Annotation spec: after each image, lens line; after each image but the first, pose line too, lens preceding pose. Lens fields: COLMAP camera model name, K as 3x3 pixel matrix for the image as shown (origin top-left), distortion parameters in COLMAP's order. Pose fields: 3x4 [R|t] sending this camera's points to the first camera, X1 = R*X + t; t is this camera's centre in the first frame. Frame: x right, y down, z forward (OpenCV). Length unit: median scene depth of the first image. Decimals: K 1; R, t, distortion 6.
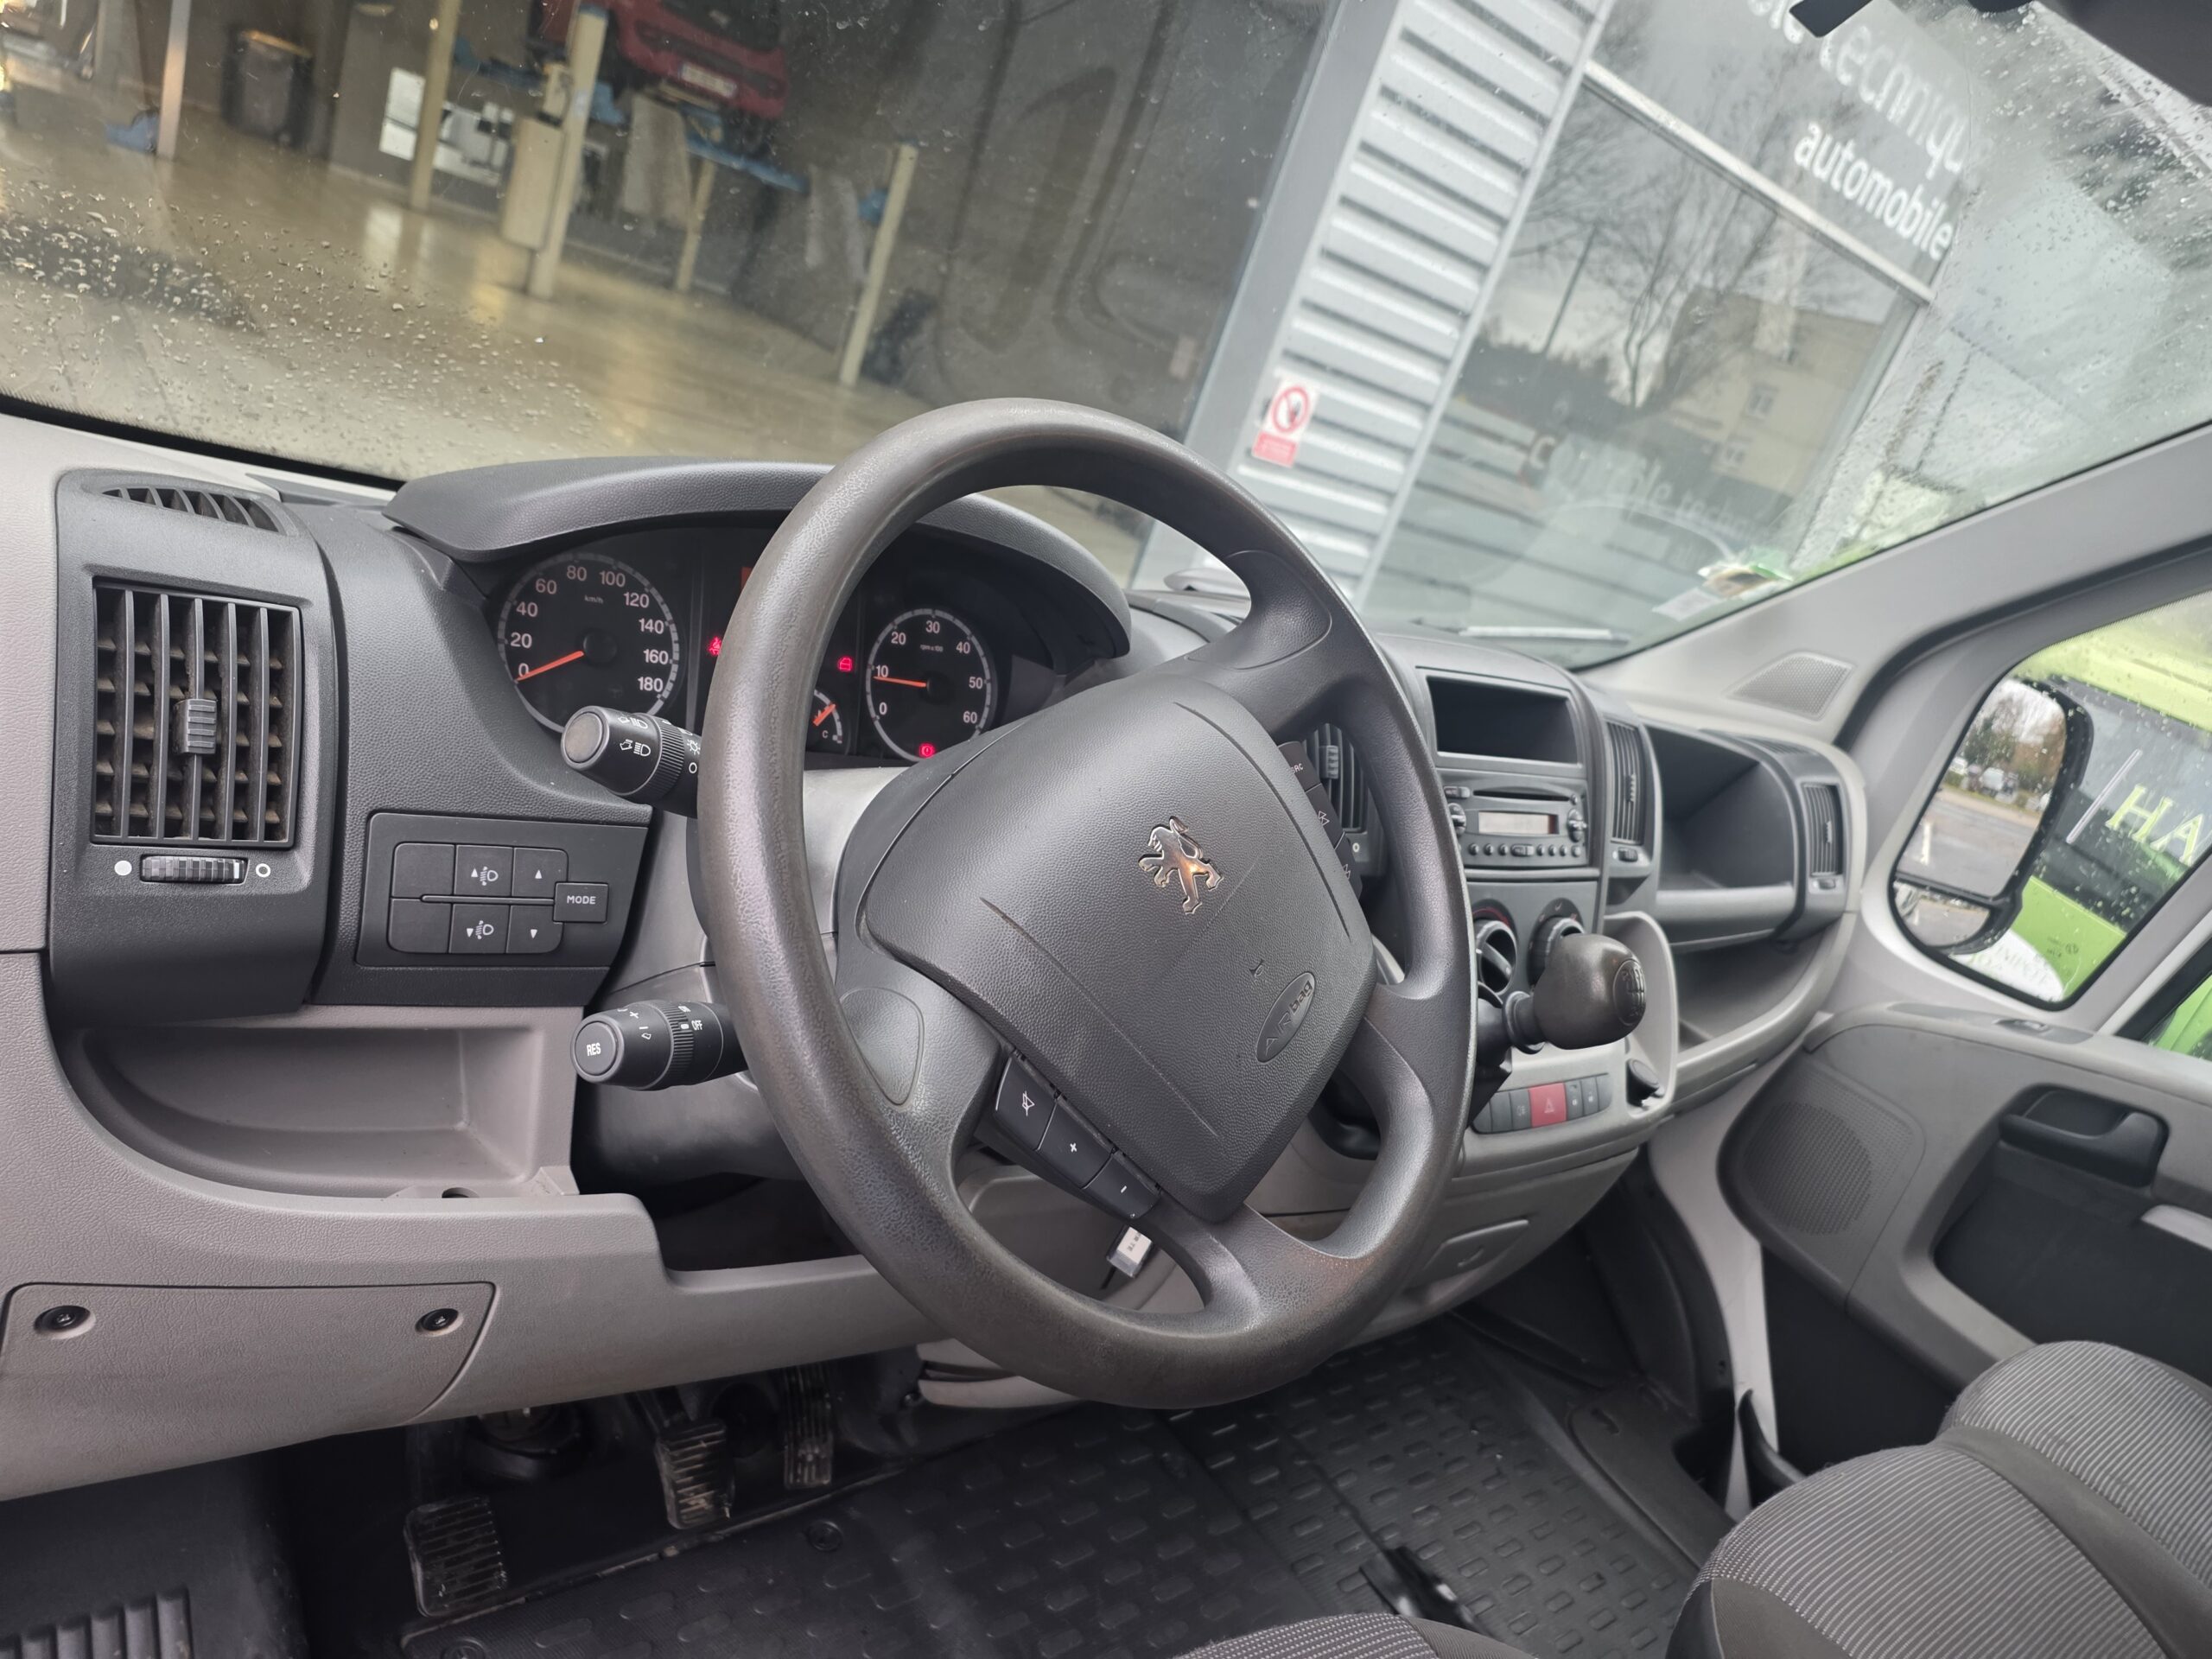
lens RADIAL K [[1468.5, 0, 1094.8], [0, 1468.5, 846.6], [0, 0, 1]] dist [0.047129, -0.025193]
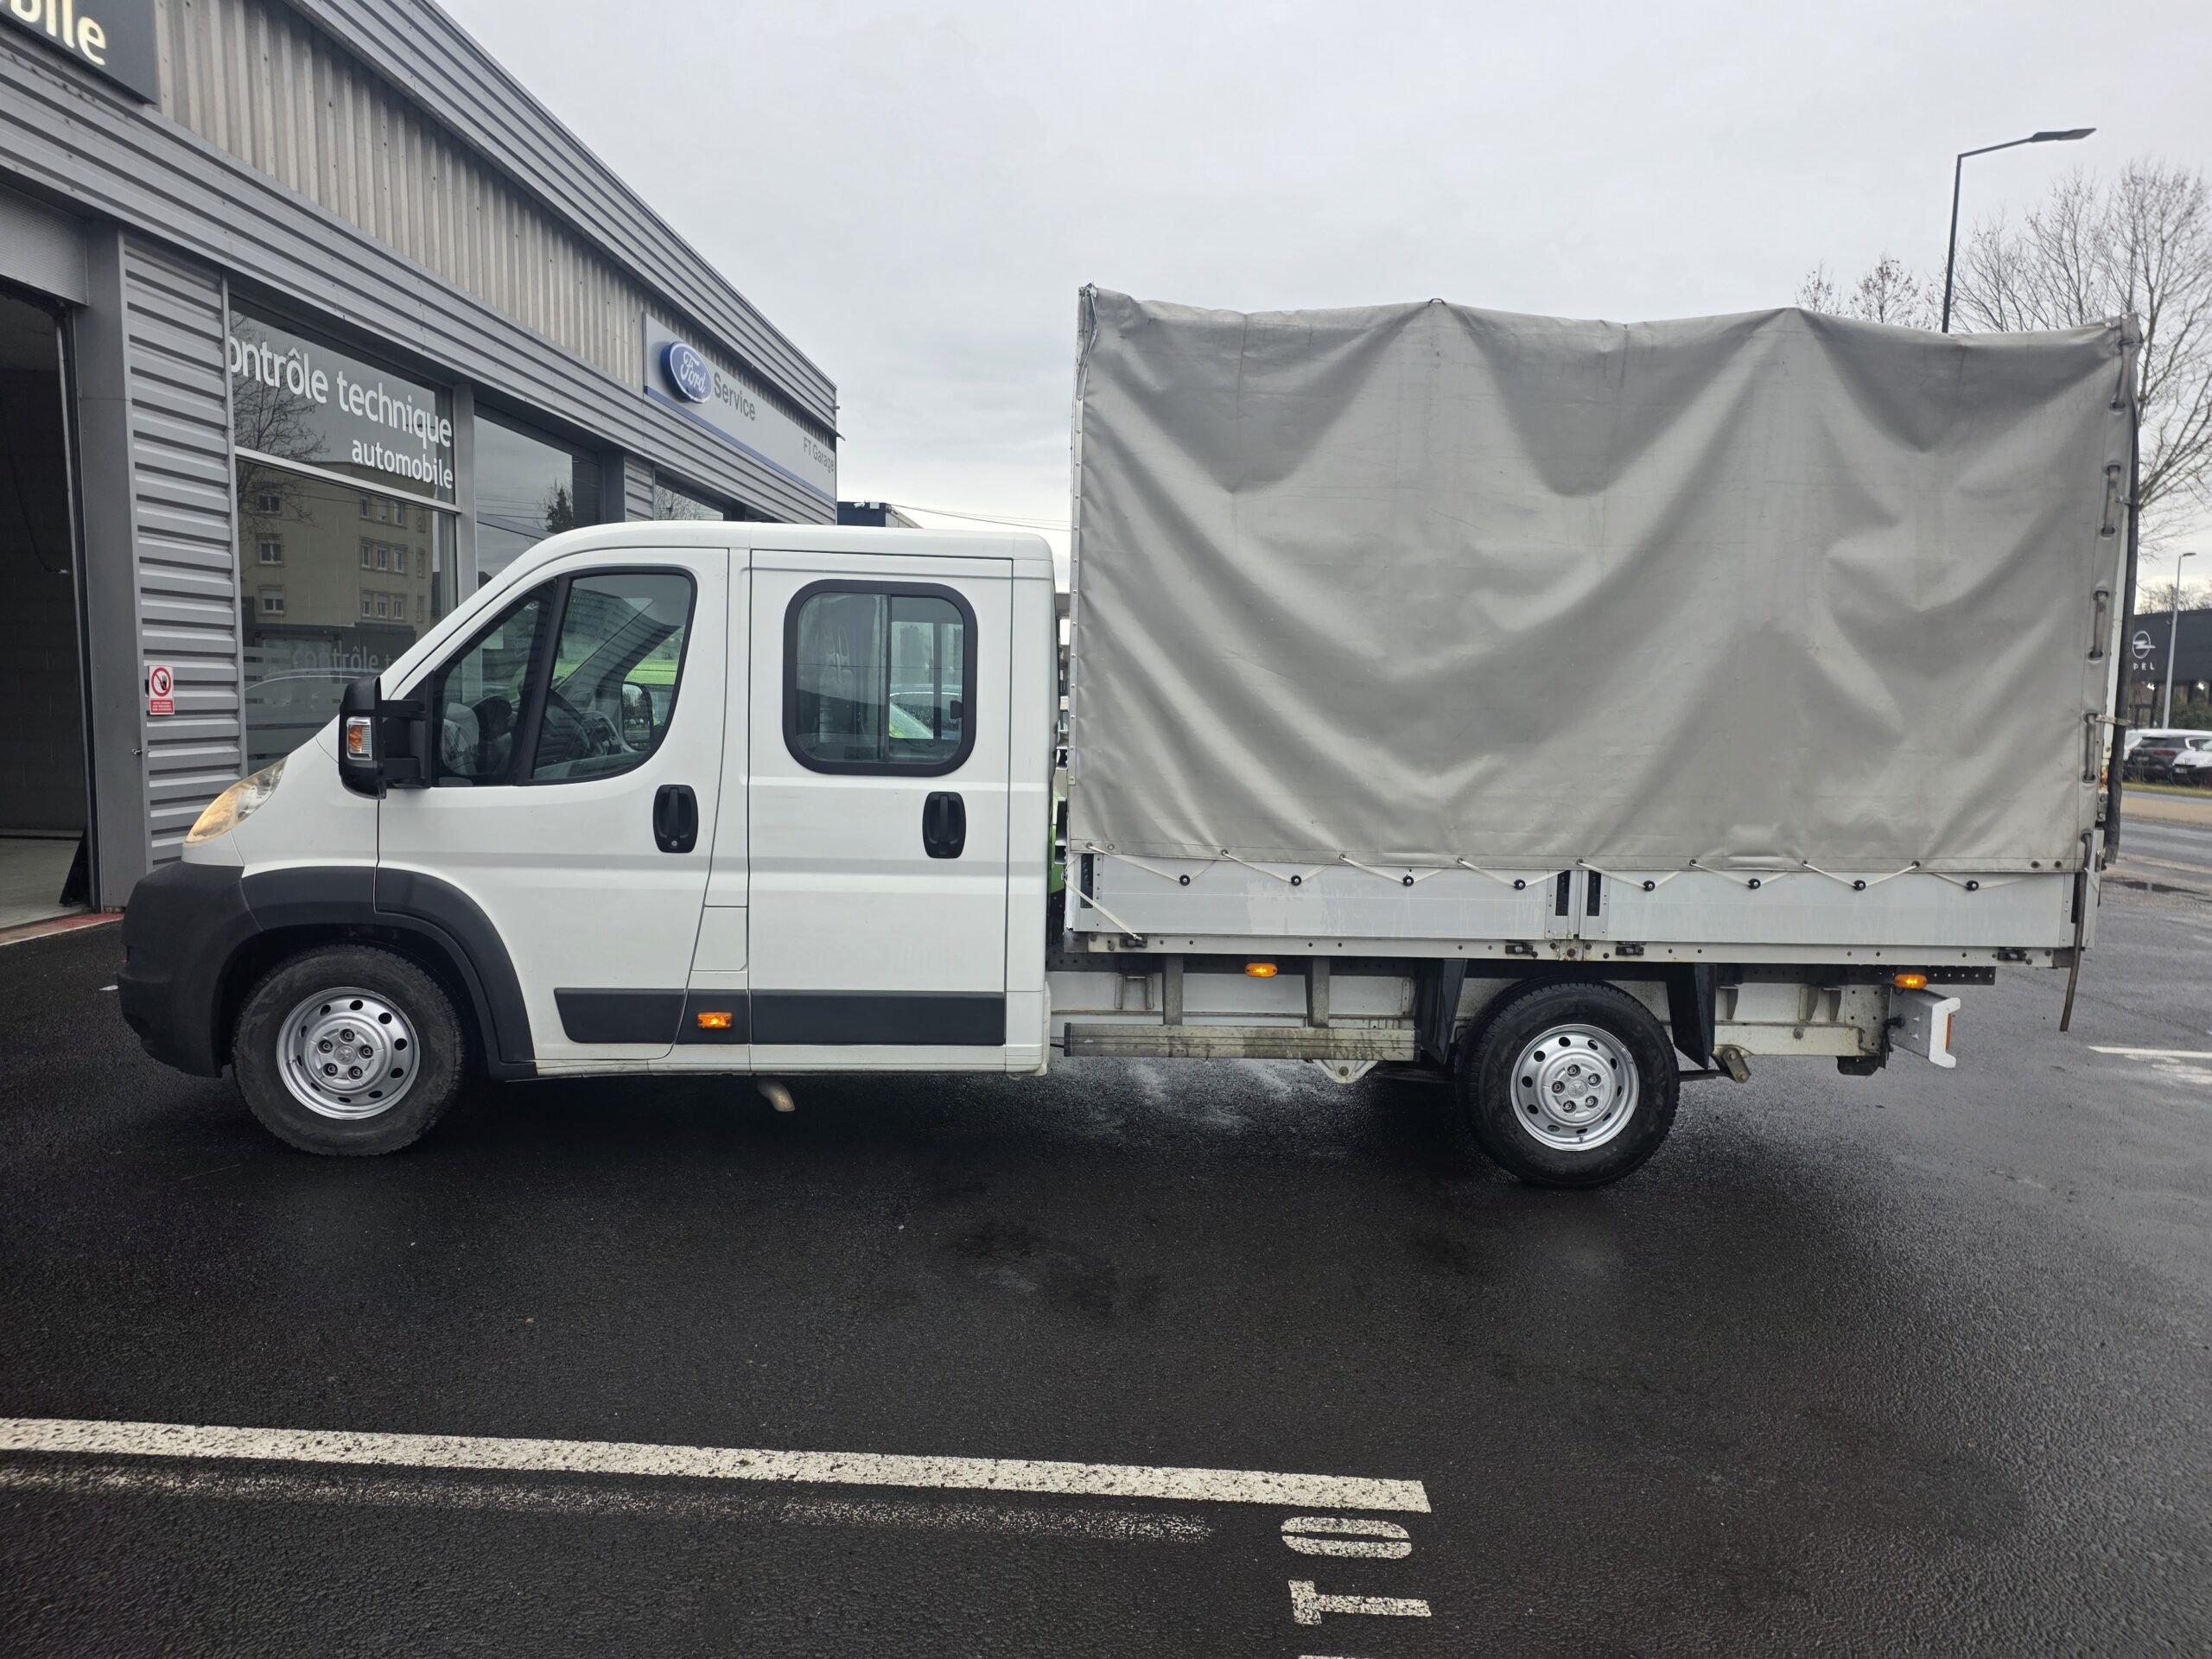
lens RADIAL K [[1468.5, 0, 1146.0], [0, 1468.5, 787.6], [0, 0, 1]] dist [0.047129, -0.025193]
pose [[0.556255, -0.362115, 0.747966, -0.525022], [0.438572, 0.892435, 0.105895, 0.103320], [-0.705857, 0.269133, 0.655235, -0.785021]]
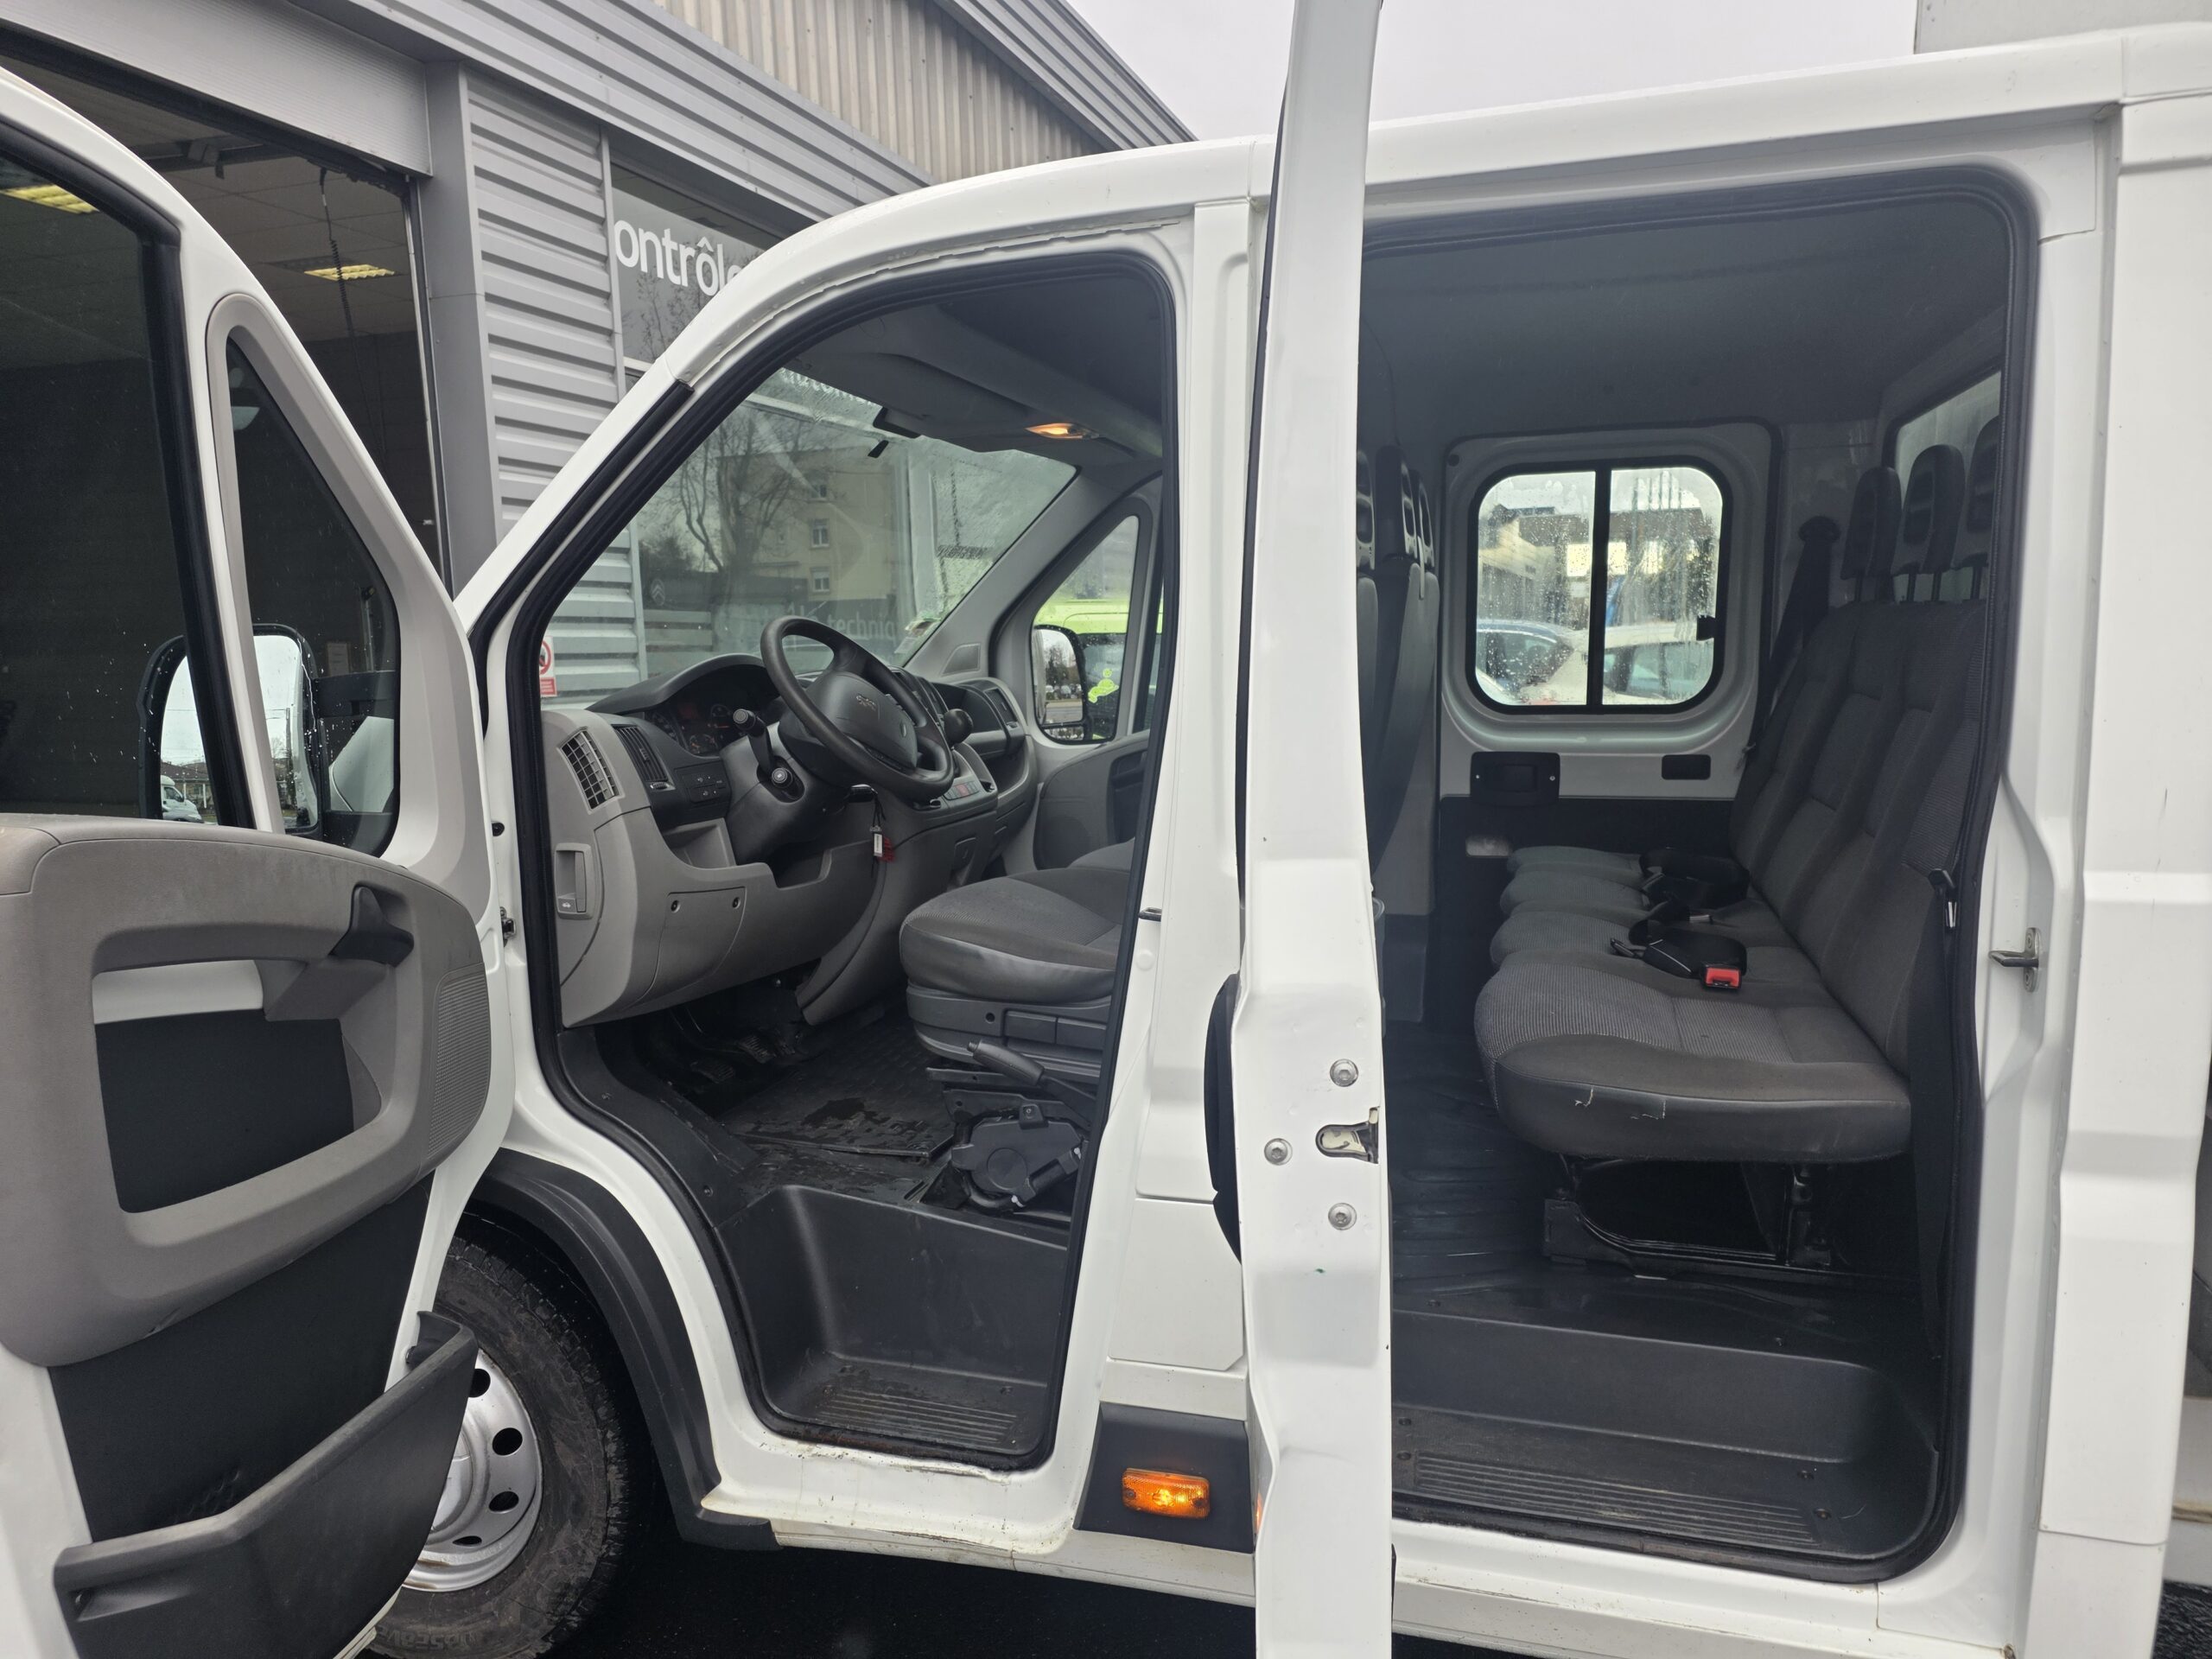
lens RADIAL K [[1468.5, 0, 1099.4], [0, 1468.5, 841.8], [0, 0, 1]] dist [0.047129, -0.025193]
pose [[0.779143, -0.407620, 0.476216, -0.163992], [0.462504, 0.886615, 0.002195, 0.068742], [-0.423115, 0.218541, 0.879326, -0.299394]]
